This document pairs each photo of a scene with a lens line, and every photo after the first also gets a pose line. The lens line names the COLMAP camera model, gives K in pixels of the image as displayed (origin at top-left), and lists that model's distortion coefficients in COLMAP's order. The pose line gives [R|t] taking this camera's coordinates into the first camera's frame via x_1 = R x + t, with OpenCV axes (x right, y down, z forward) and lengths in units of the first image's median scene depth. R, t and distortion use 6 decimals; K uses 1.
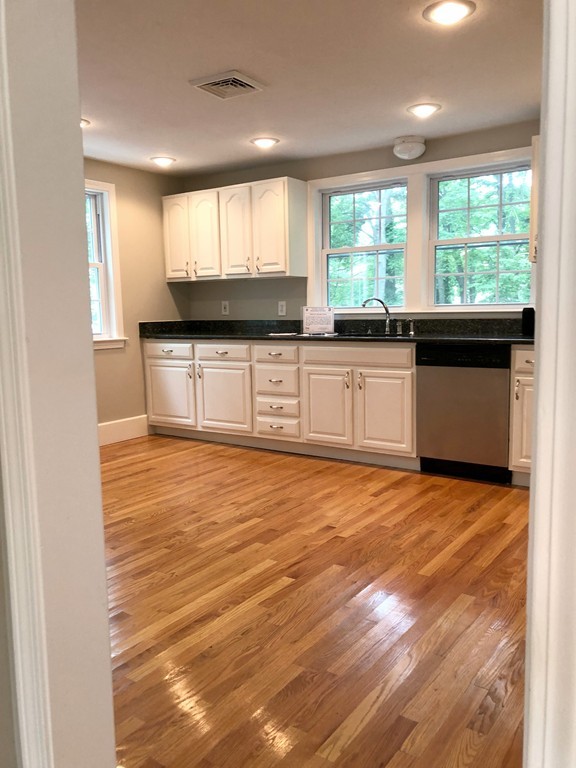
lens RADIAL K [[625.5, 0, 288.0], [0, 625.5, 384.0], [0, 0, 1]] dist [0.039287, -0.000343]
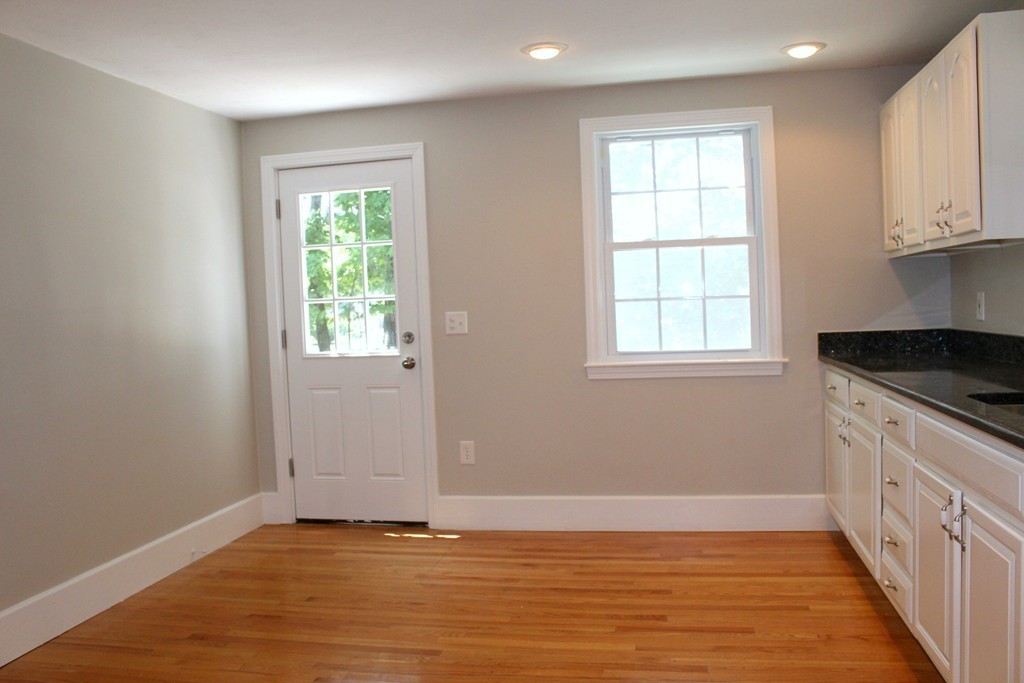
lens RADIAL K [[836.4, 0, 512.0], [0, 836.4, 341.5], [0, 0, 1]] dist [-0.118441, 0.009337]
pose [[0.396991, 0.037561, -0.917054, 0.399445], [-0.072448, 0.997327, 0.009487, -0.089548], [0.914959, 0.062673, 0.398651, 0.515470]]
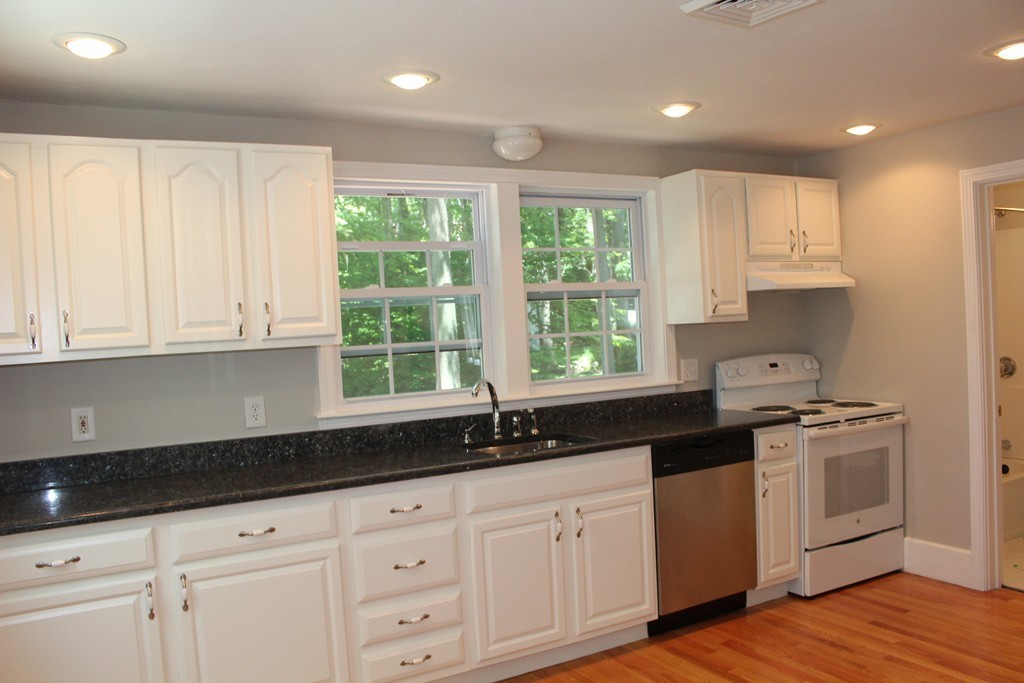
lens RADIAL K [[836.4, 0, 512.0], [0, 836.4, 341.5], [0, 0, 1]] dist [-0.118441, 0.009337]
pose [[0.430792, -0.020084, 0.902228, -0.551904], [0.151839, 0.987113, -0.050526, -0.129112], [-0.889586, 0.158760, 0.428290, 0.639843]]
